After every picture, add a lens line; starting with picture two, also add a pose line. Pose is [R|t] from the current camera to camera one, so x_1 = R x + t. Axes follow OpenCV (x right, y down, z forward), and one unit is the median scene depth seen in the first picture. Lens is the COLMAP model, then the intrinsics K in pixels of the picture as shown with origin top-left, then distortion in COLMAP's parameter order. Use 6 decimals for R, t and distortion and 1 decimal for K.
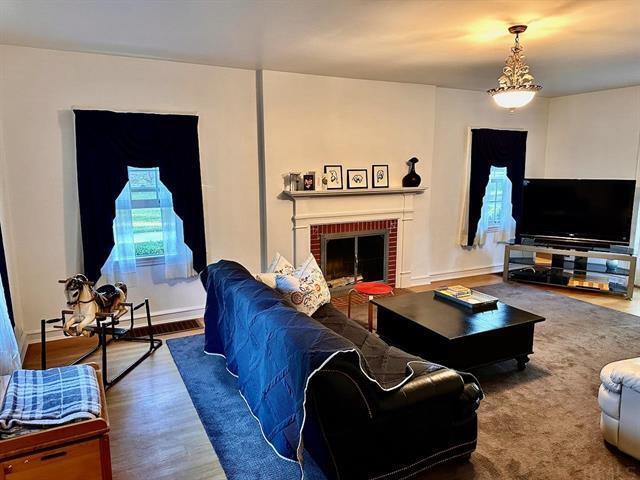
lens RADIAL K [[476.8, 0, 320.1], [0, 476.8, 236.7], [0, 0, 1]] dist [0.199509, -0.218908]
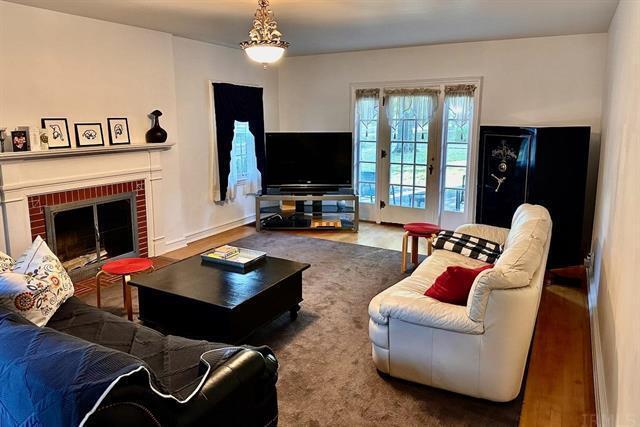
lens RADIAL K [[447.6, 0, 308.7], [0, 447.6, 180.9], [0, 0, 1]] dist [0.113670, -0.130706]
pose [[0.837863, -0.082309, 0.539639, -0.039883], [0.088226, 0.995989, 0.014930, -0.021867], [-0.538703, 0.035101, 0.841764, 0.150185]]
